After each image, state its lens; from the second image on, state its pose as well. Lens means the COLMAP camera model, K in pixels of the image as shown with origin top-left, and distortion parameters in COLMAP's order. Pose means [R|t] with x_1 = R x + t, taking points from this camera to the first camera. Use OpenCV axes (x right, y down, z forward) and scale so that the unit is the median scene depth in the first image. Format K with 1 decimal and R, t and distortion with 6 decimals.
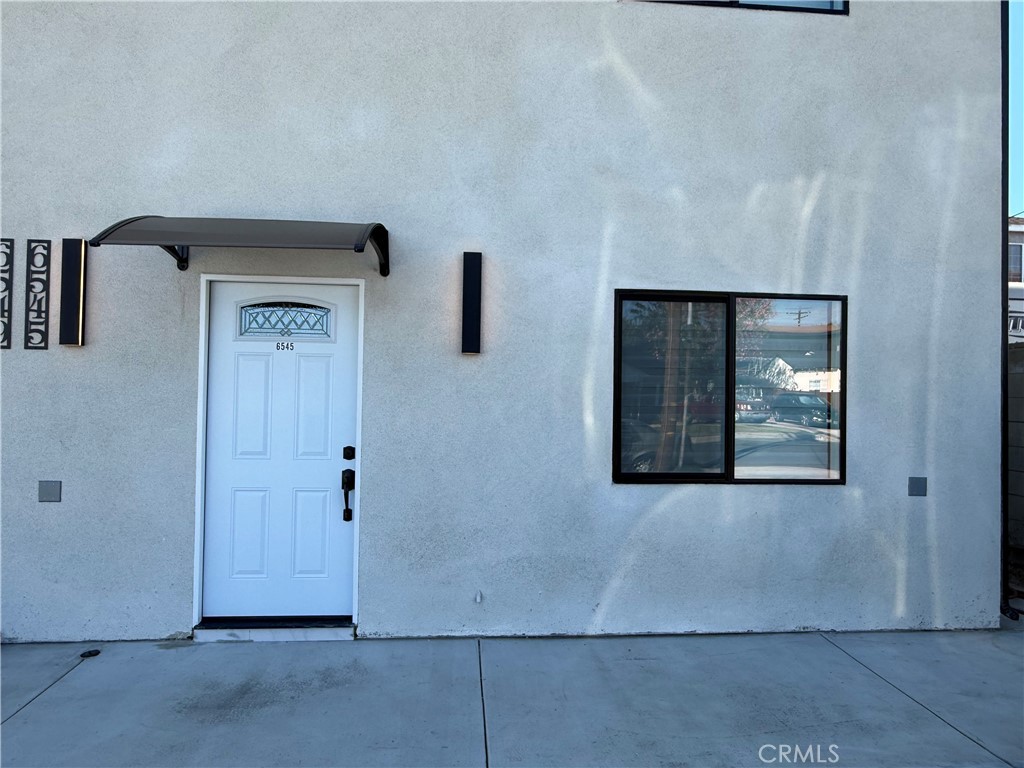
lens RADIAL K [[664.2, 0, 509.4], [0, 664.2, 385.3], [0, 0, 1]] dist [-0.004344, -0.000166]
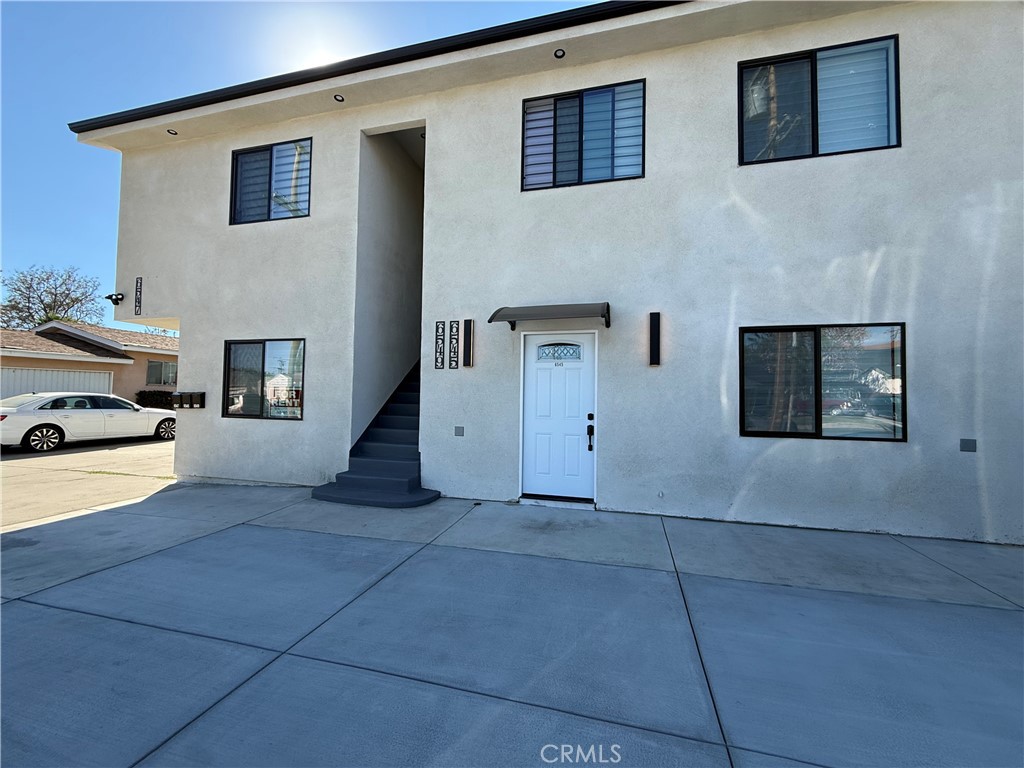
lens RADIAL K [[409.3, 0, 510.5], [0, 409.3, 383.5], [0, 0, 1]] dist [-0.000577, -0.000231]
pose [[0.940521, -0.013828, -0.339455, -0.049159], [0.006326, 0.999711, -0.023198, 0.028981], [0.339678, 0.019670, 0.940336, -0.246227]]
